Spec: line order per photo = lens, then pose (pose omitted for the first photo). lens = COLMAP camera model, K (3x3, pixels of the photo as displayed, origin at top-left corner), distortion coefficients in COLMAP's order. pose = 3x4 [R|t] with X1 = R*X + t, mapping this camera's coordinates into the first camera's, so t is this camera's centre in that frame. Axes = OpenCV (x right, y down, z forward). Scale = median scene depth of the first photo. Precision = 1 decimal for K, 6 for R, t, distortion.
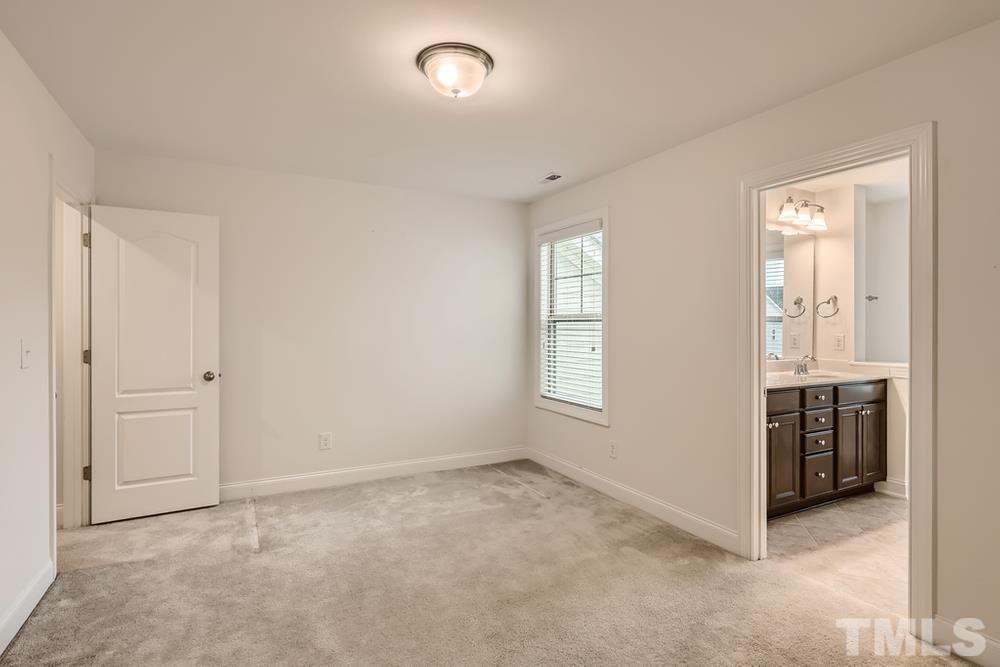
lens RADIAL K [[497.4, 0, 496.7], [0, 497.4, 324.7], [0, 0, 1]] dist [-0.000755, -0.000254]
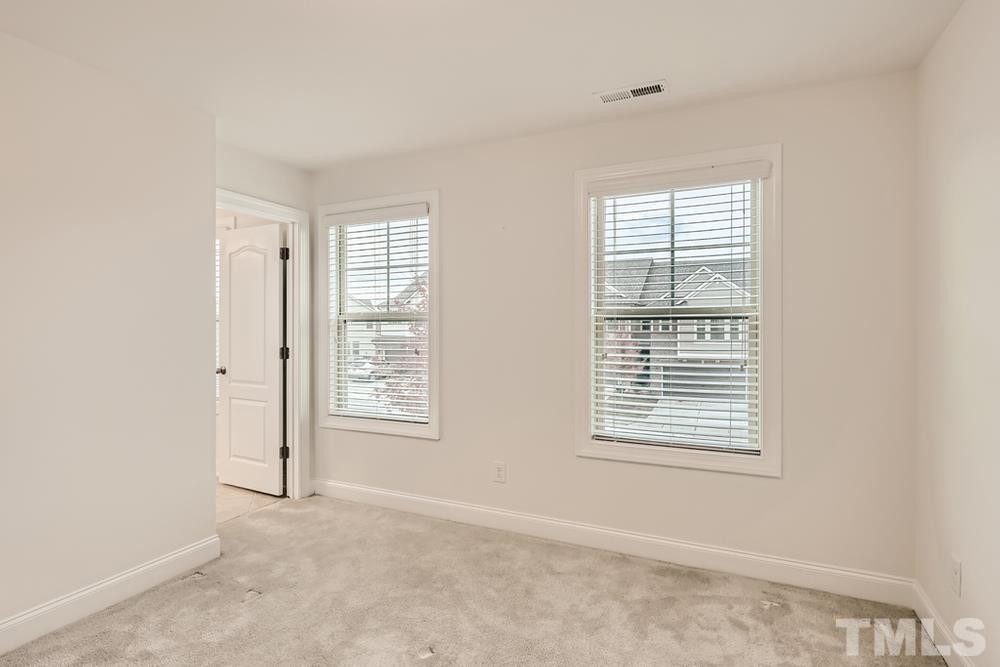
lens RADIAL K [[497.4, 0, 496.7], [0, 497.4, 324.7], [0, 0, 1]] dist [-0.000755, -0.000254]
pose [[0.843129, -0.000640, 0.537711, -0.129584], [0.001461, 0.999998, -0.001100, 0.000279], [-0.537709, 0.001713, 0.843129, 0.191962]]
